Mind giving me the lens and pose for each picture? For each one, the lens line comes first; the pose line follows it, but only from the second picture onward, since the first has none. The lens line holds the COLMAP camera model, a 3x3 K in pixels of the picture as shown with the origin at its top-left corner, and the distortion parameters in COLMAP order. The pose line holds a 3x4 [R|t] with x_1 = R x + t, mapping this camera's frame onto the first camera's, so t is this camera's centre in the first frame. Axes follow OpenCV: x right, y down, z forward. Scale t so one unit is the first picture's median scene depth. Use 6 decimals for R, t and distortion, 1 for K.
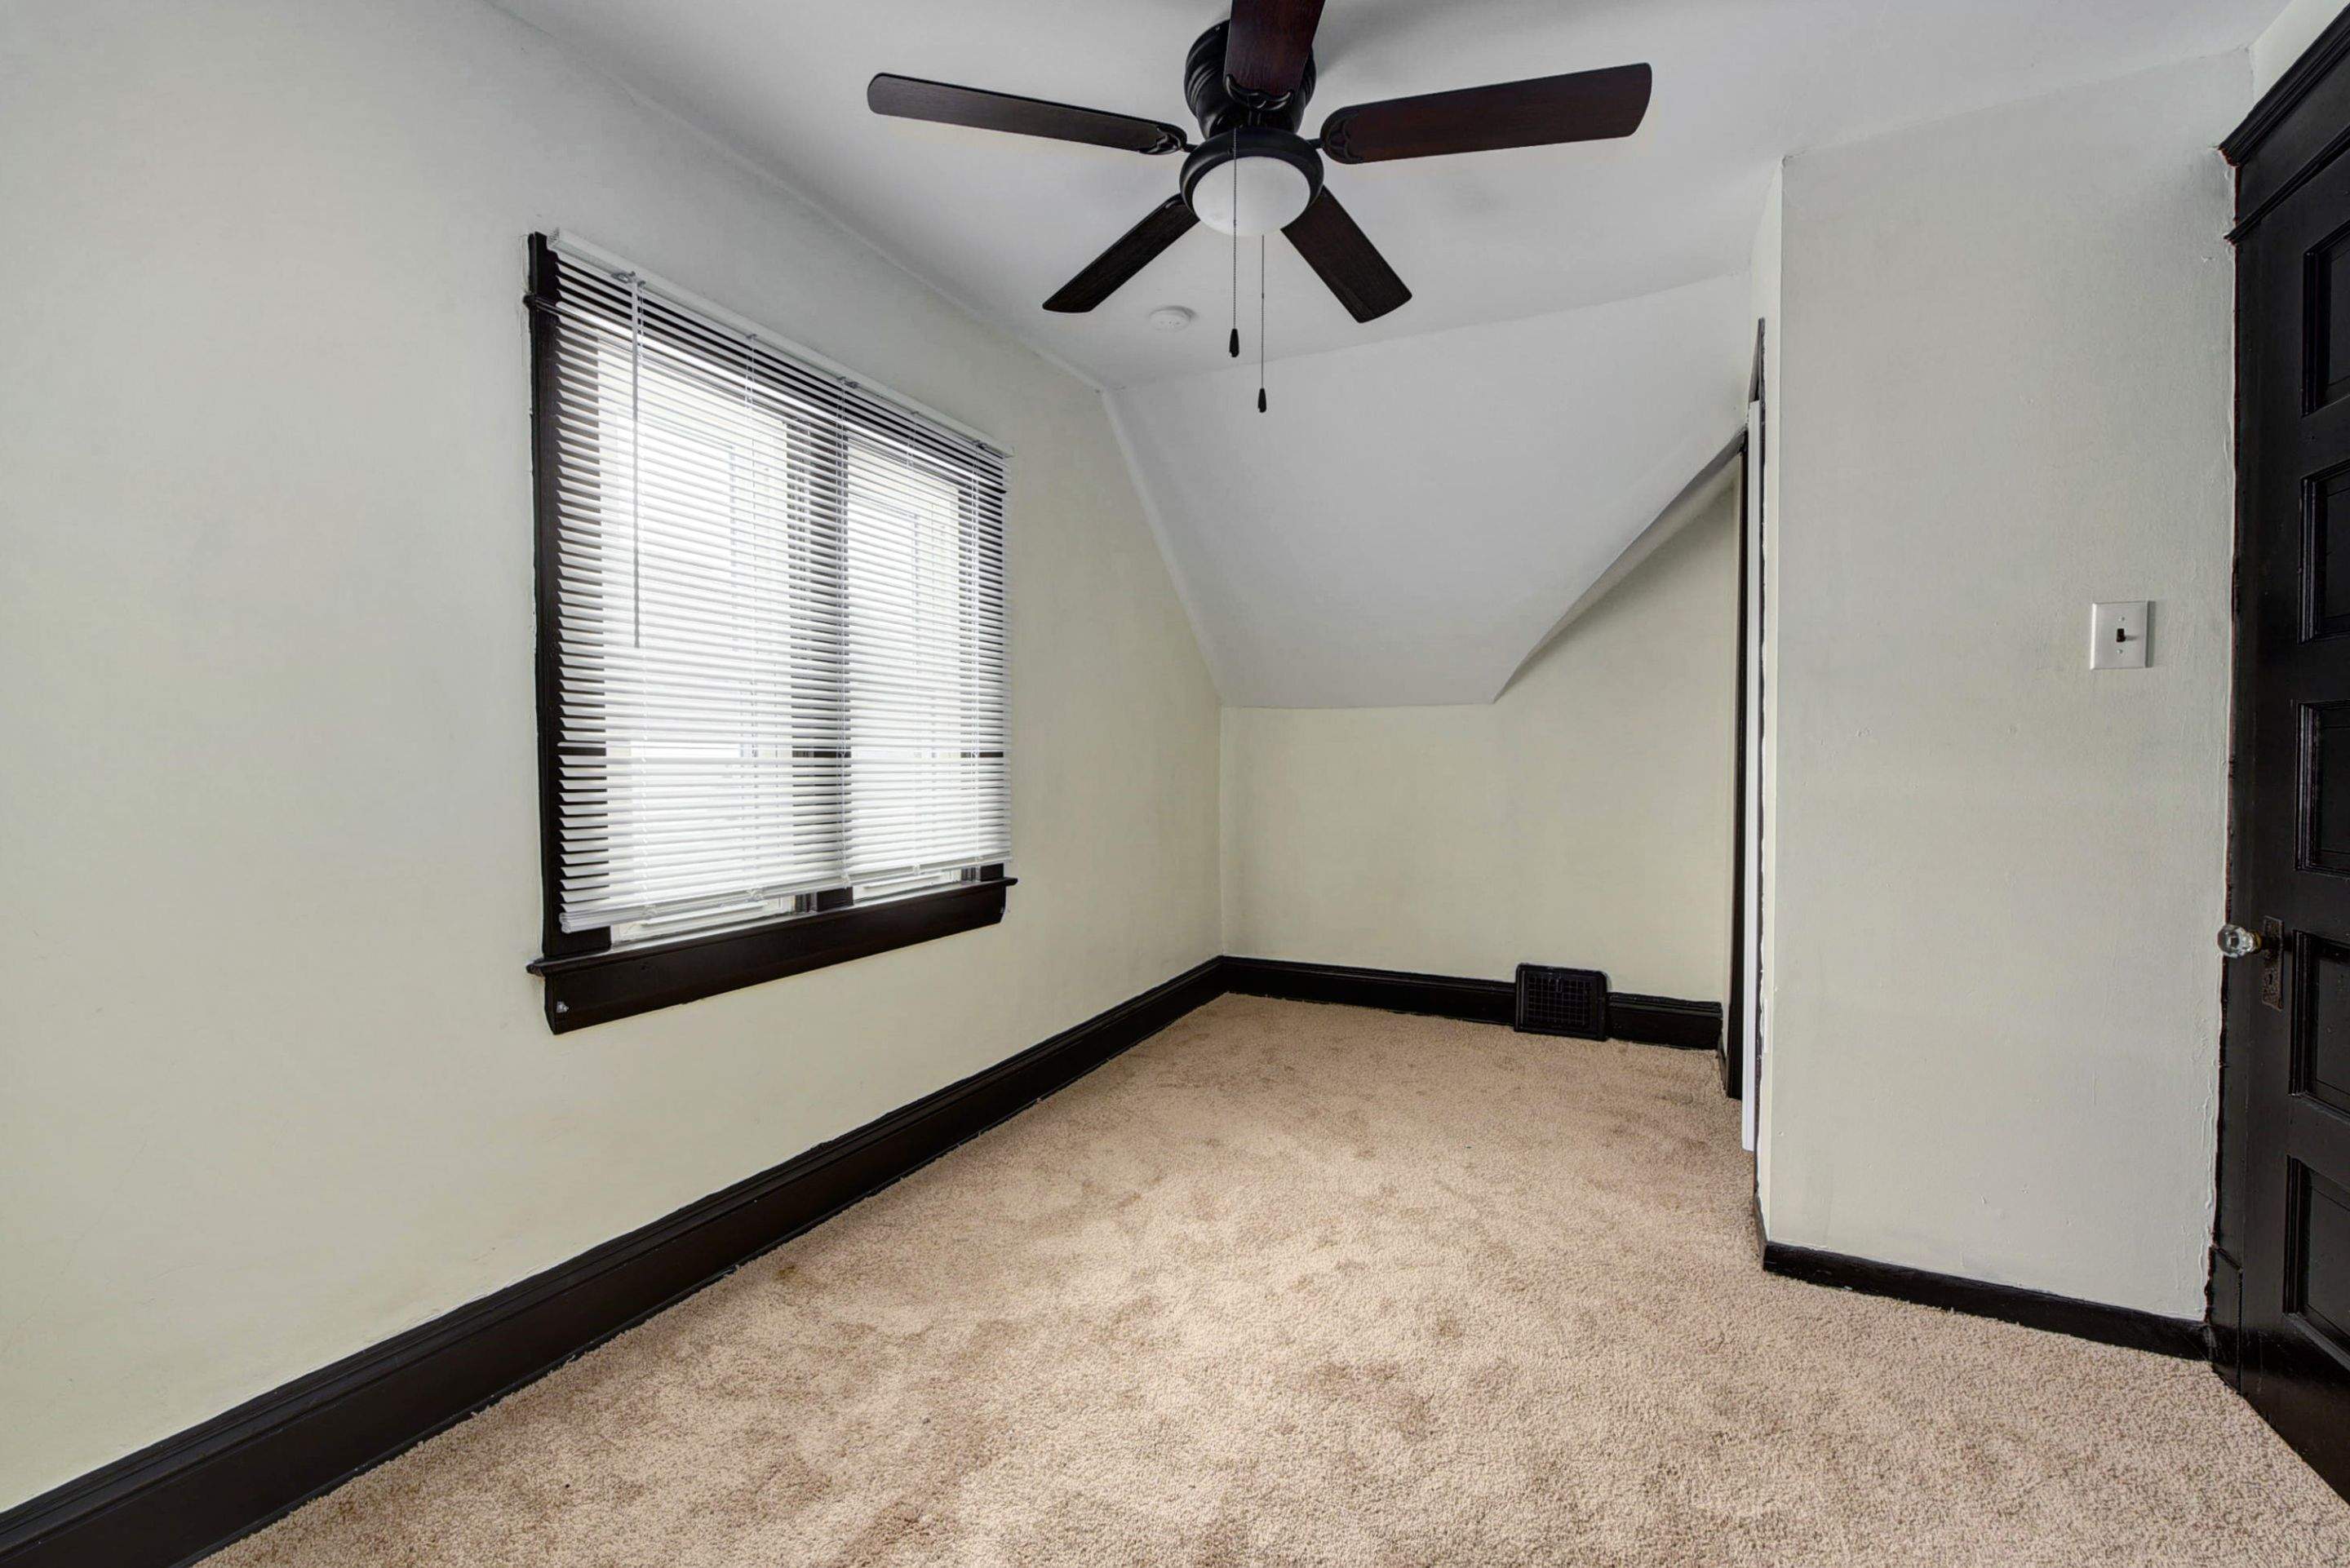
lens RADIAL K [[940.8, 0, 1181.3], [0, 940.8, 784.3], [0, 0, 1]] dist [-0.001376, -0.004011]
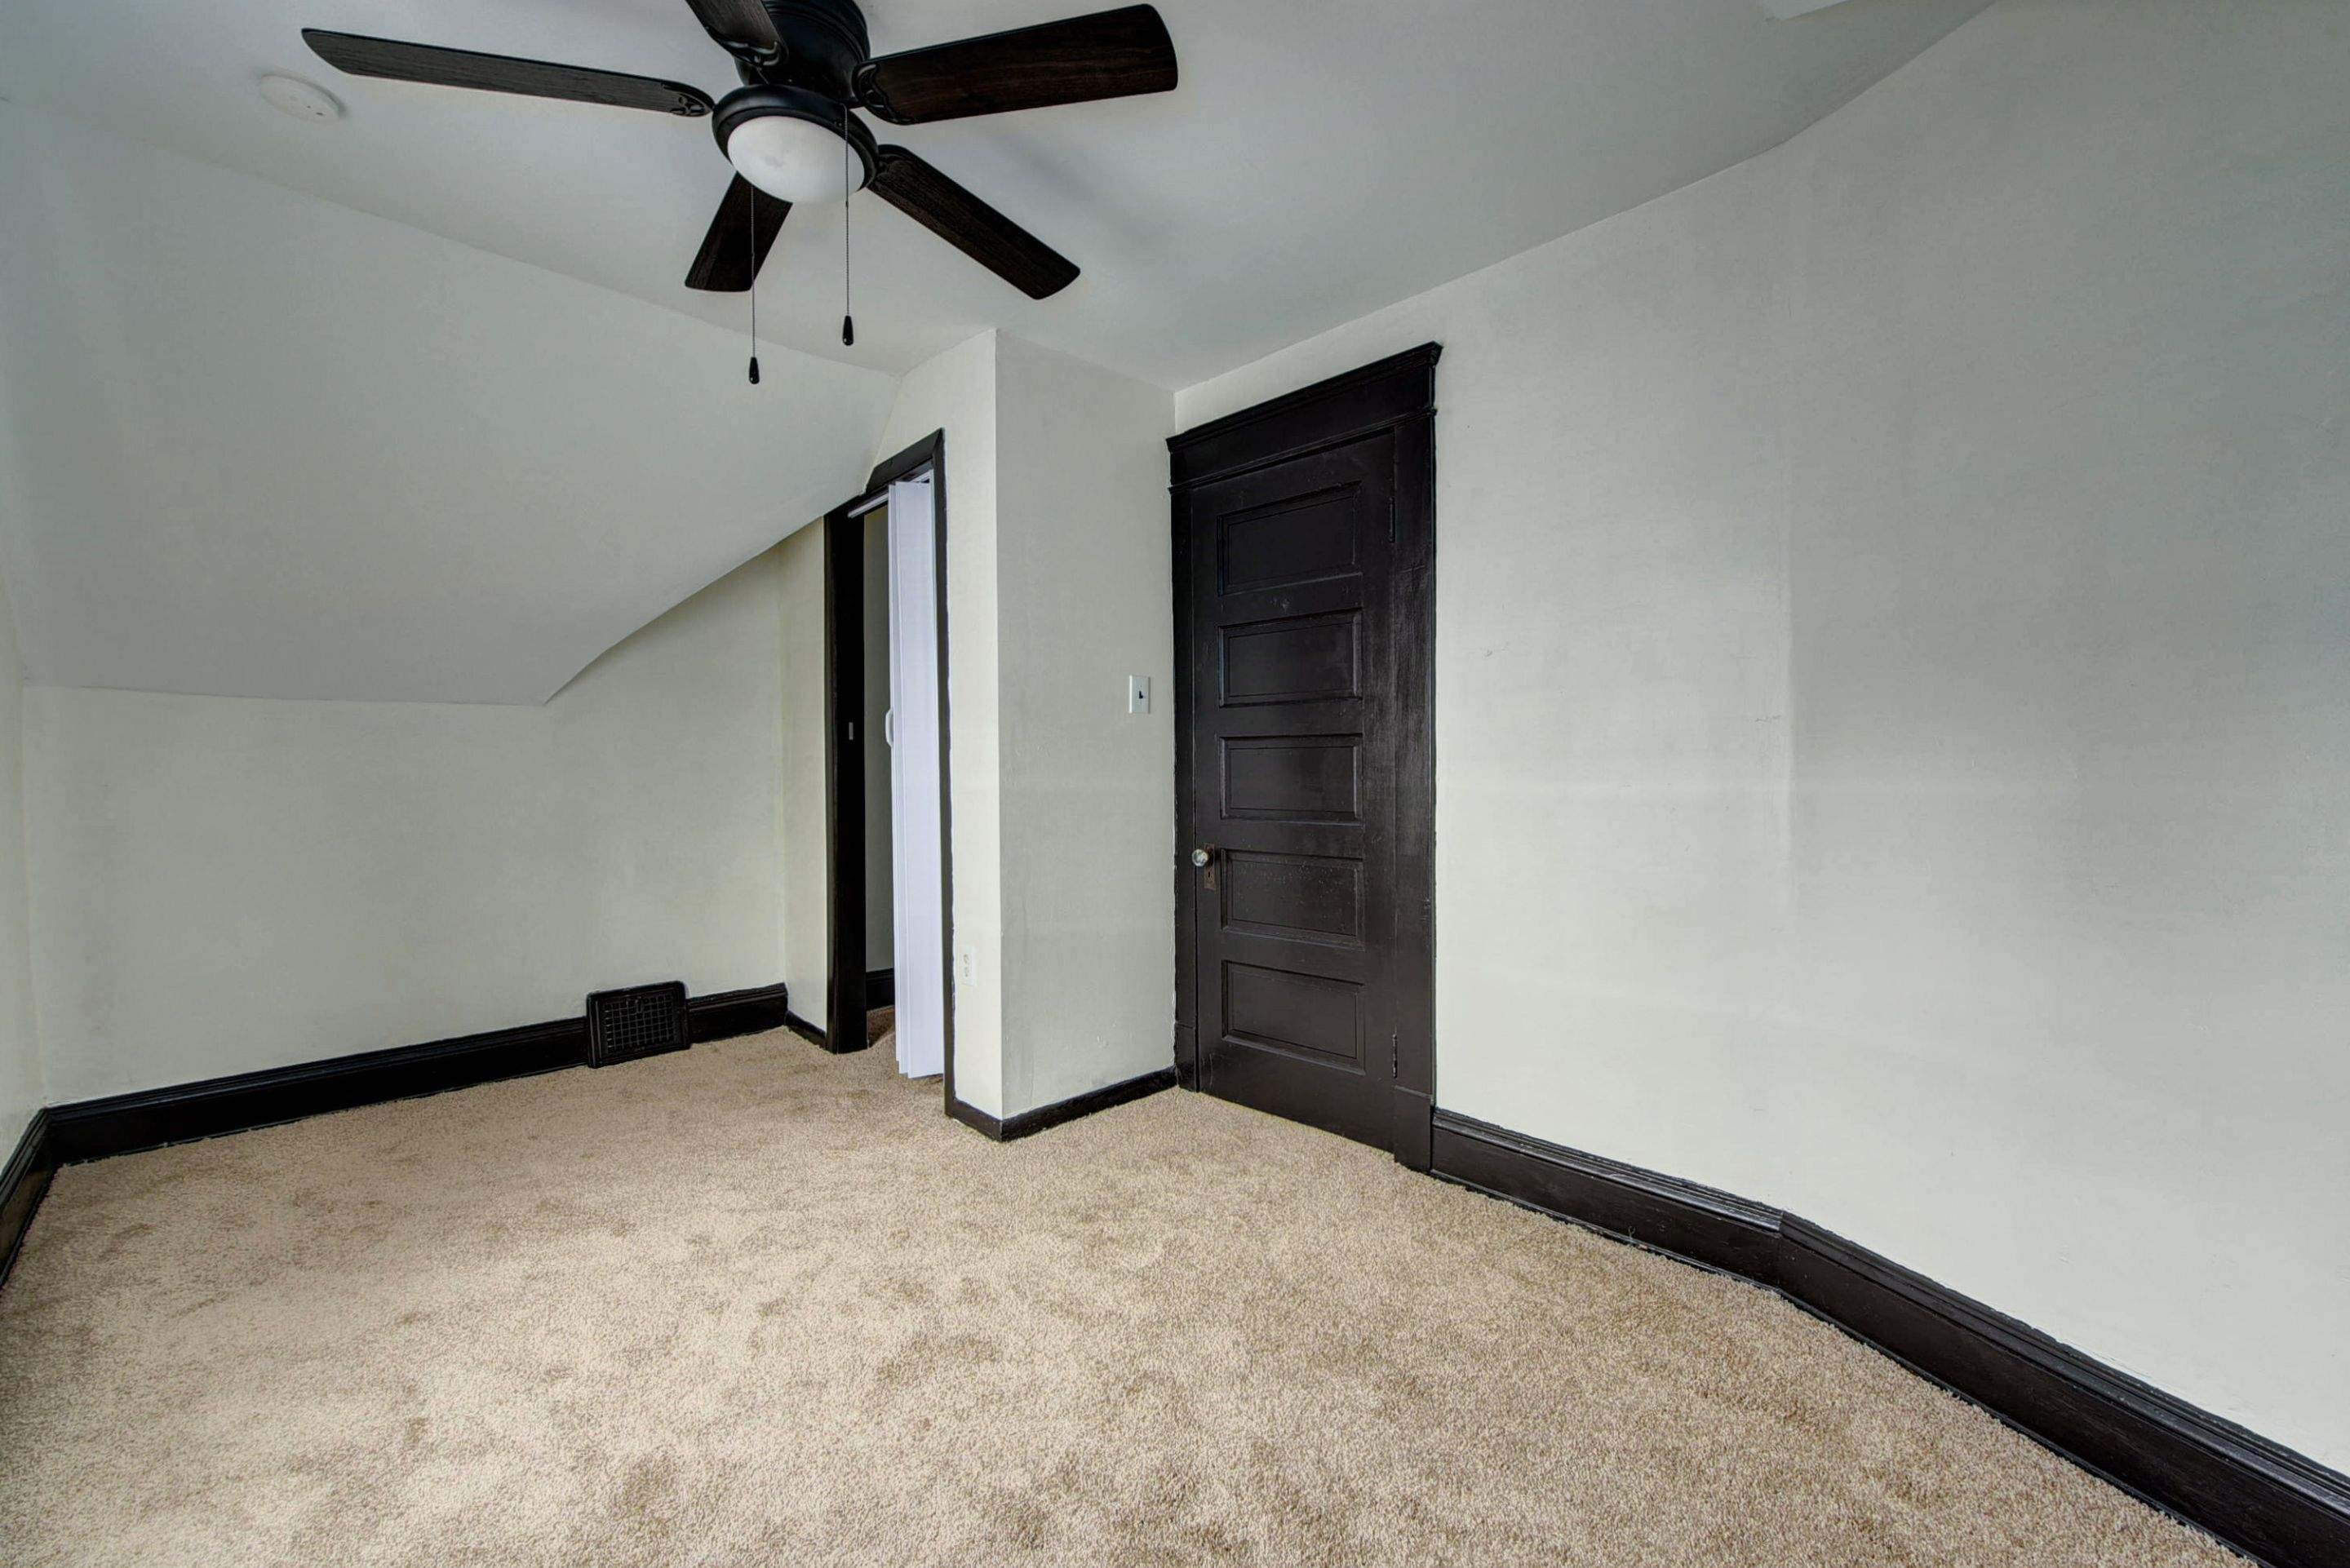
lens RADIAL K [[940.8, 0, 1181.3], [0, 940.8, 784.3], [0, 0, 1]] dist [-0.001376, -0.004011]
pose [[0.327257, -0.022172, 0.944675, -0.432215], [0.031214, 0.999433, 0.012644, -0.006517], [-0.944420, 0.025349, 0.327764, 0.226085]]
